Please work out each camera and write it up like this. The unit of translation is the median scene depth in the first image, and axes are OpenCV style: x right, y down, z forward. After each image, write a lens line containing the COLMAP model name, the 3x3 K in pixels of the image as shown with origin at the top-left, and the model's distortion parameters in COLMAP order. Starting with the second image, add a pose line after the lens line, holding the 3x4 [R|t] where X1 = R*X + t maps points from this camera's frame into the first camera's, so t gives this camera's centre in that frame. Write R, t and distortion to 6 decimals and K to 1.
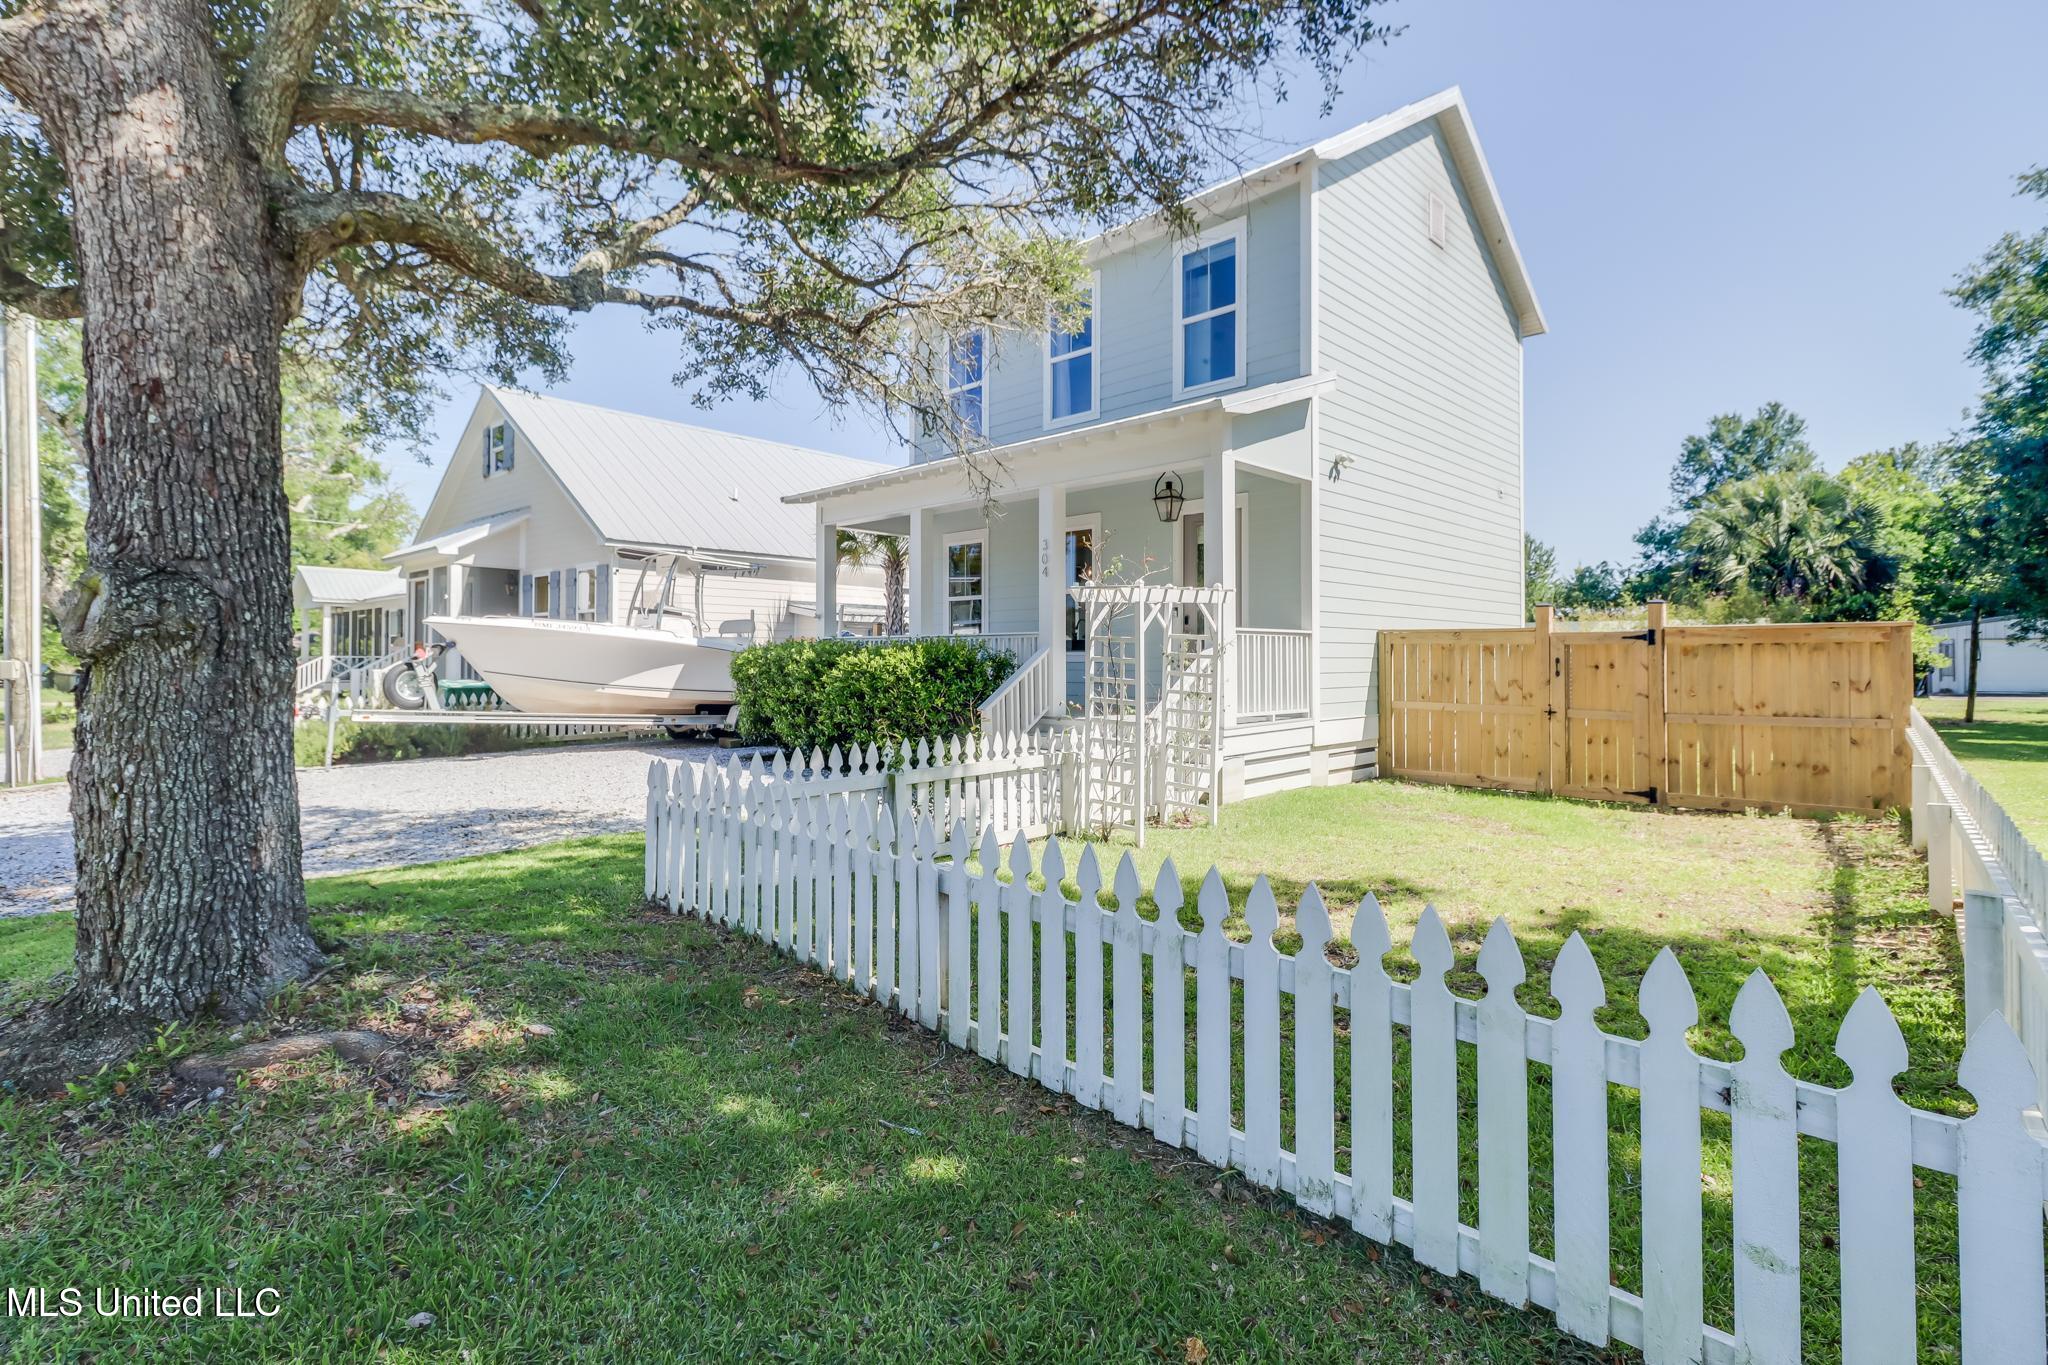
lens RADIAL K [[996.9, 0, 1020.1], [0, 996.9, 660.7], [0, 0, 1]] dist [0.021553, -0.012932]
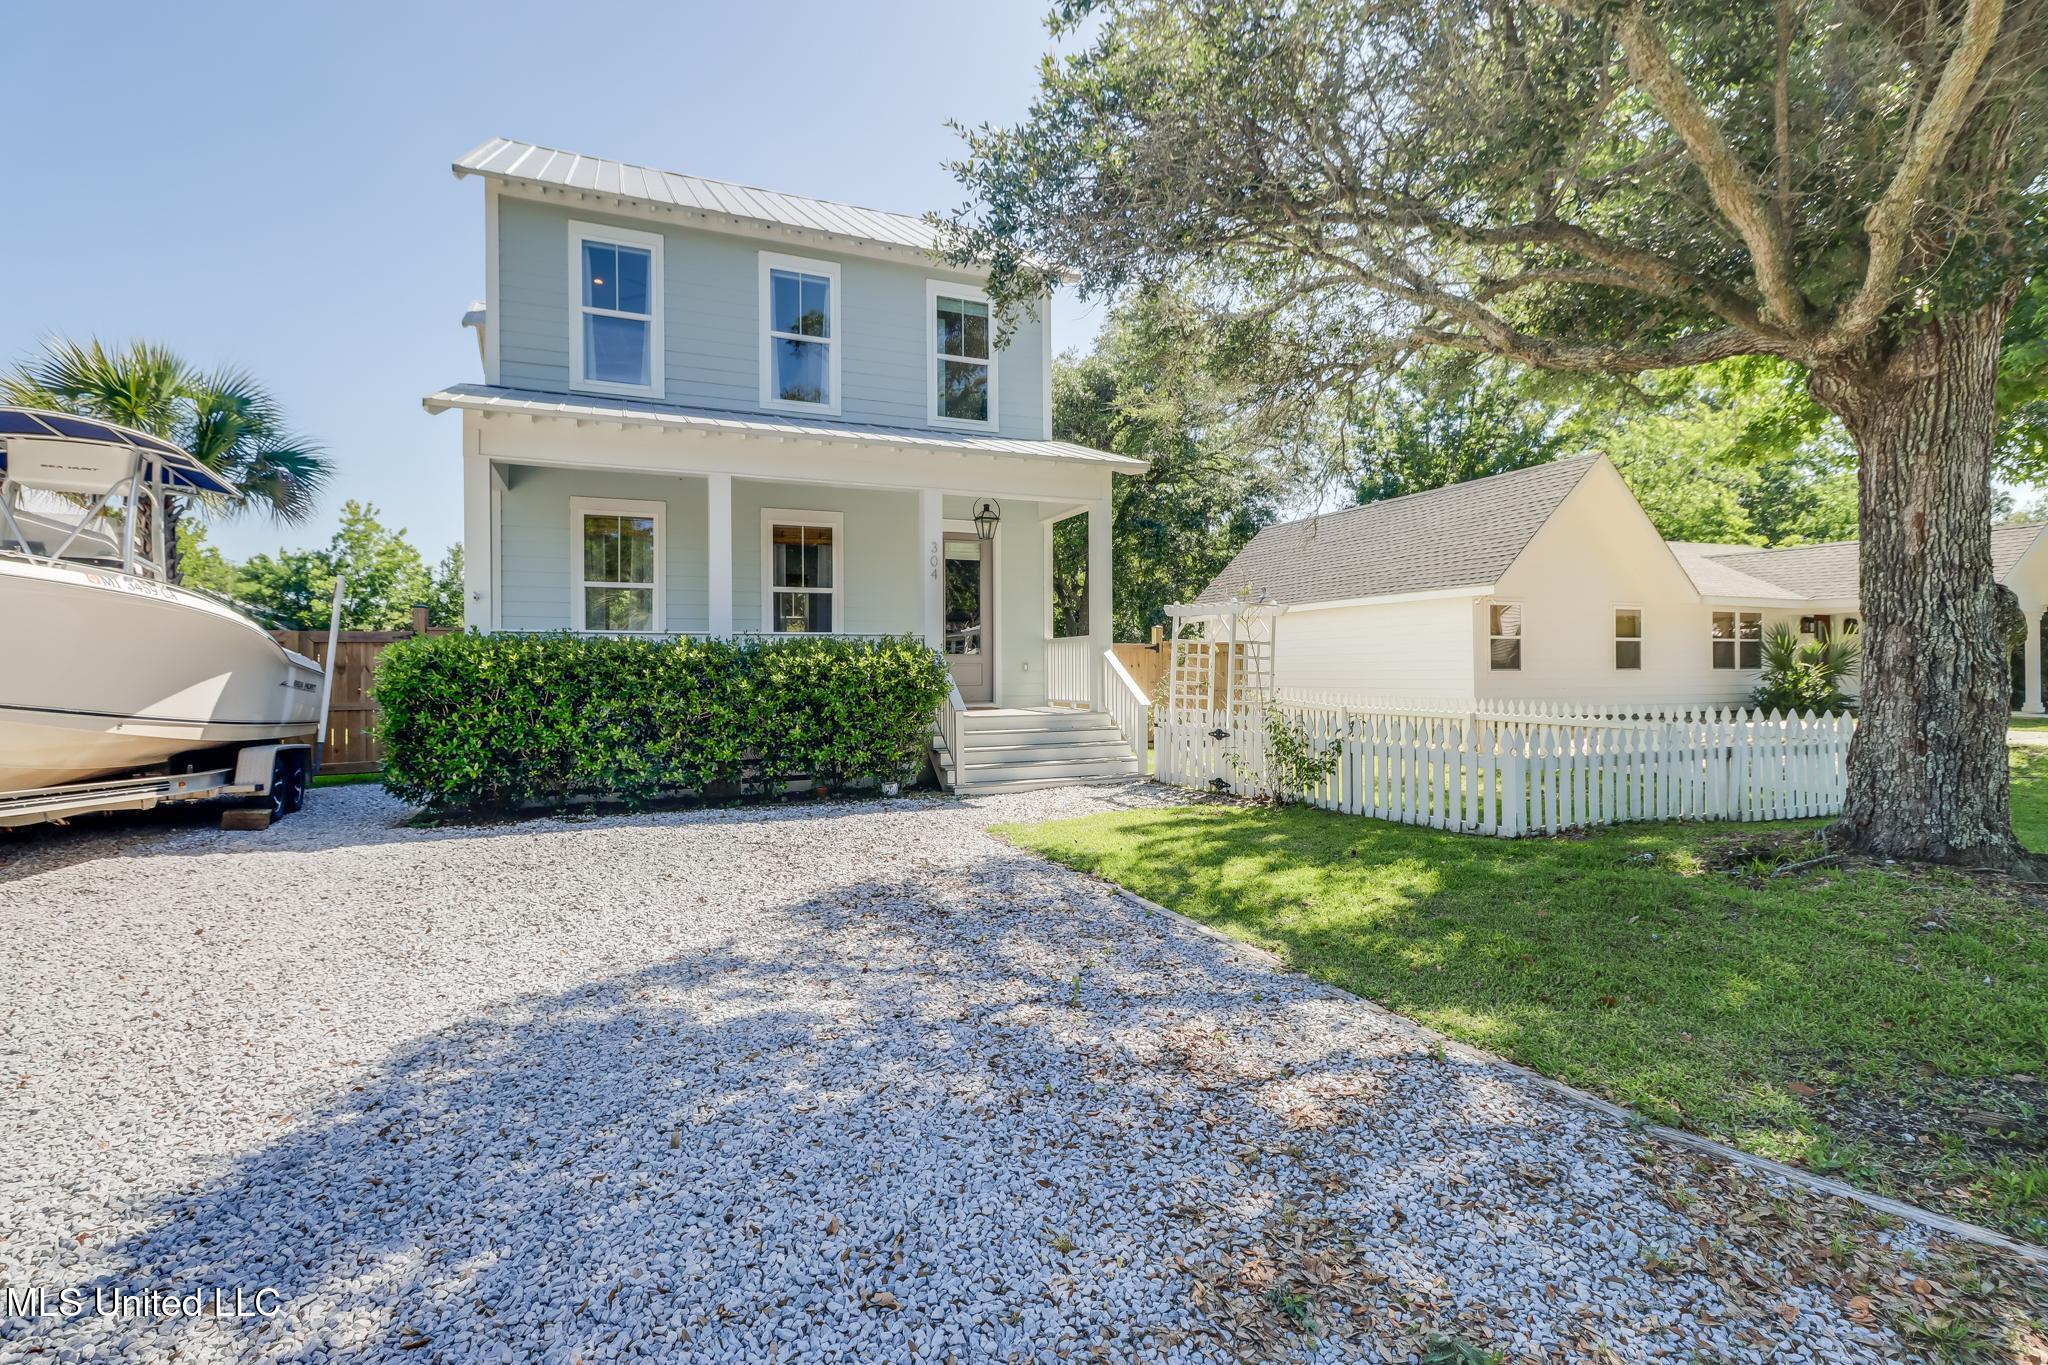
lens RADIAL K [[996.9, 0, 1020.1], [0, 996.9, 660.7], [0, 0, 1]] dist [0.021553, -0.012932]
pose [[0.362265, 0.000140, 0.932075, -0.686444], [0.006127, 0.999978, -0.002531, 0.000282], [-0.932055, 0.006628, 0.362256, 0.432575]]
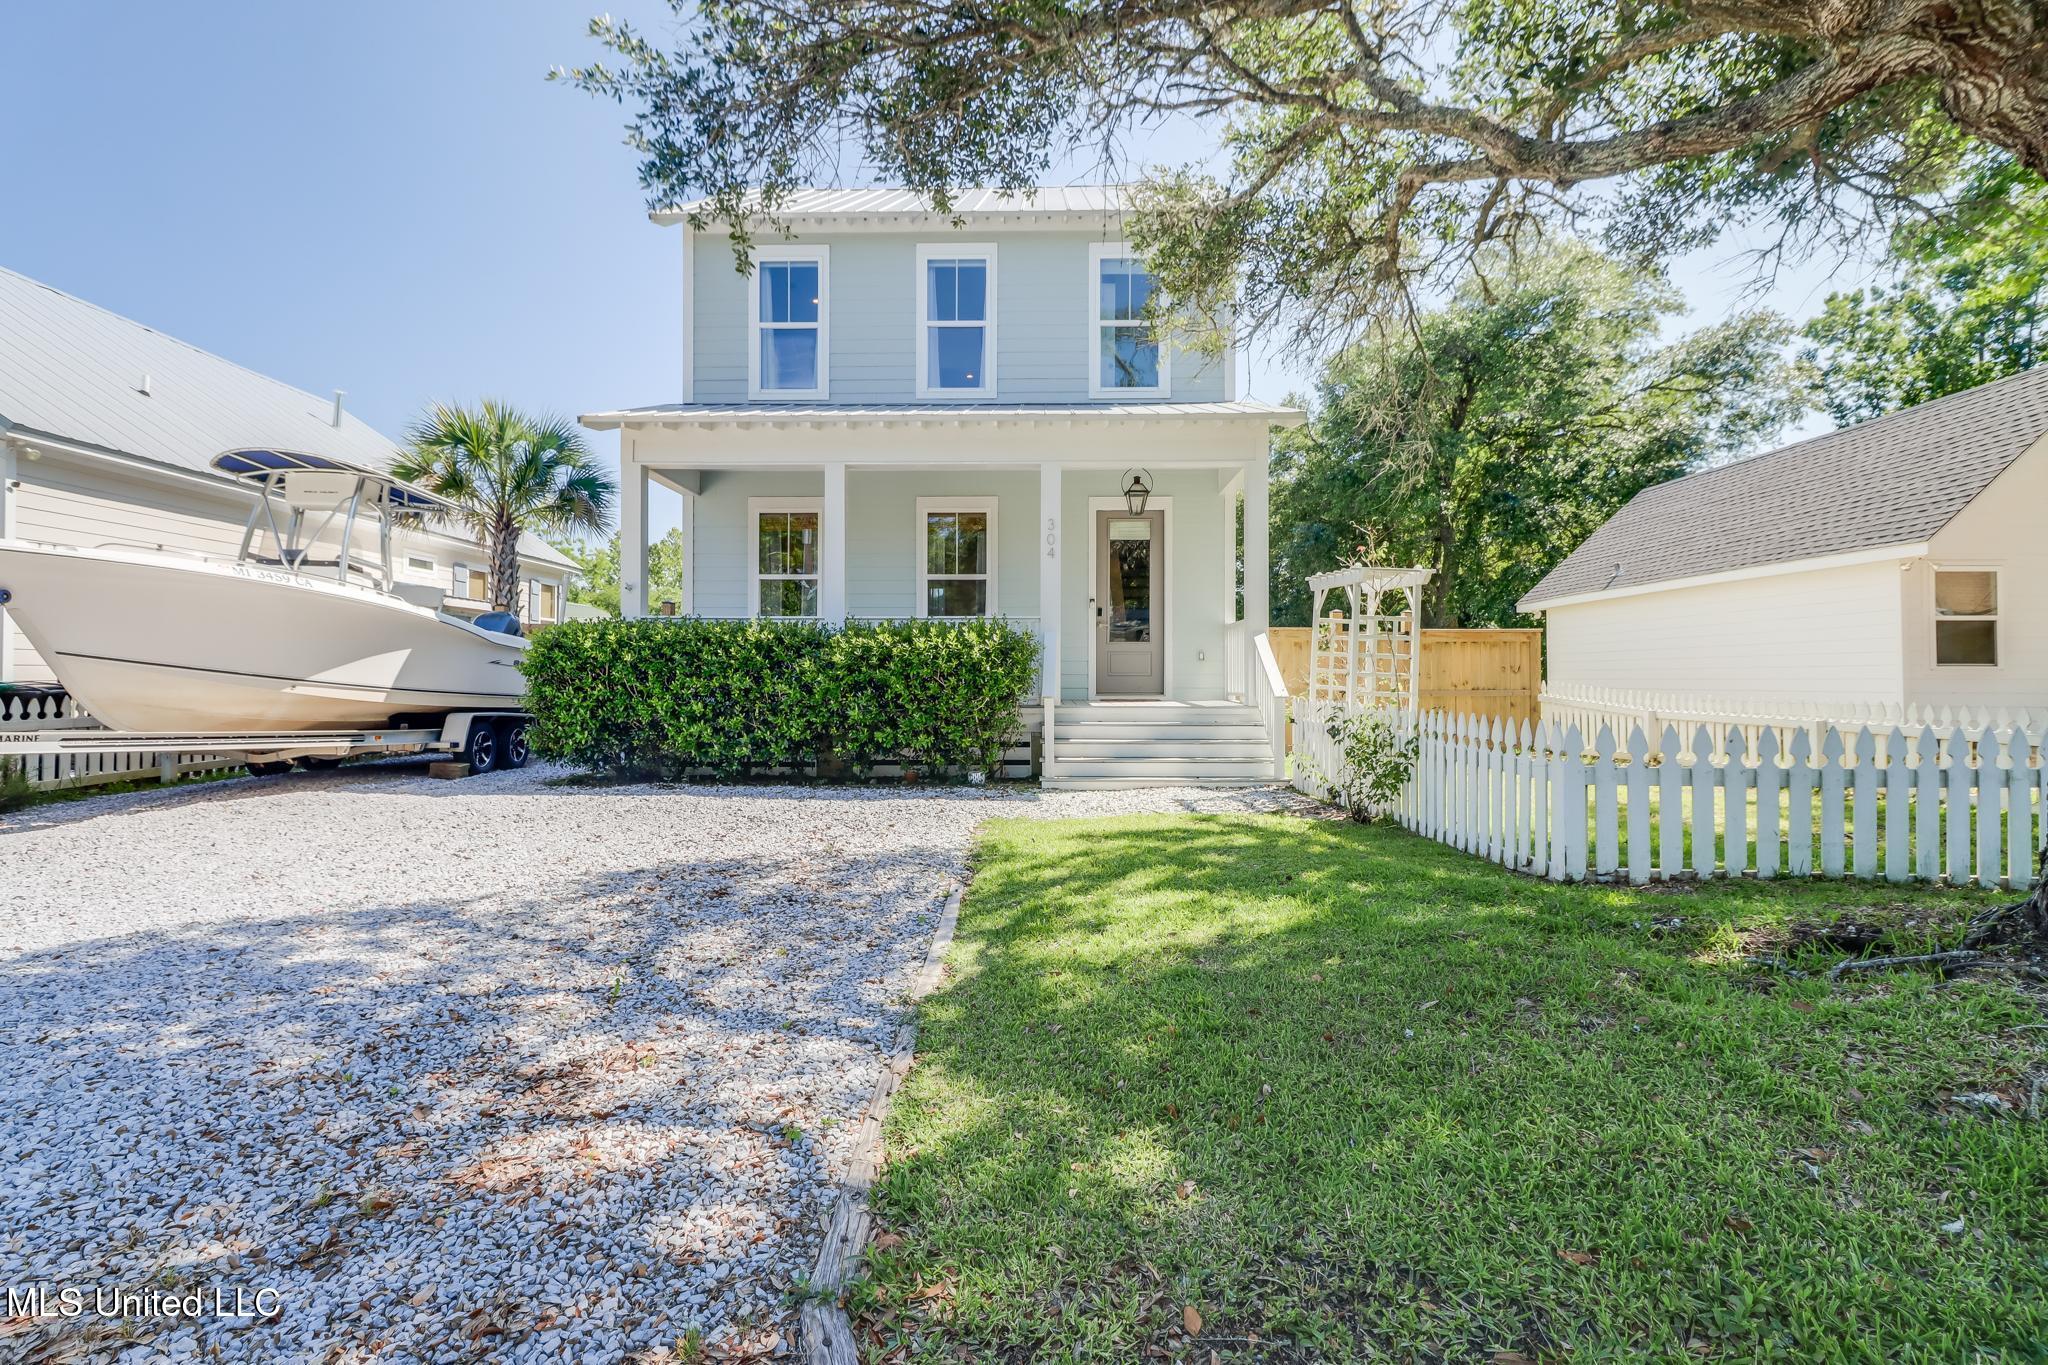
lens RADIAL K [[996.9, 0, 1020.1], [0, 996.9, 660.7], [0, 0, 1]] dist [0.021553, -0.012932]
pose [[0.728892, 0.008937, 0.684571, -0.497058], [-0.000797, 0.999925, -0.012205, 0.018262], [-0.684629, 0.008351, 0.728844, 0.258962]]
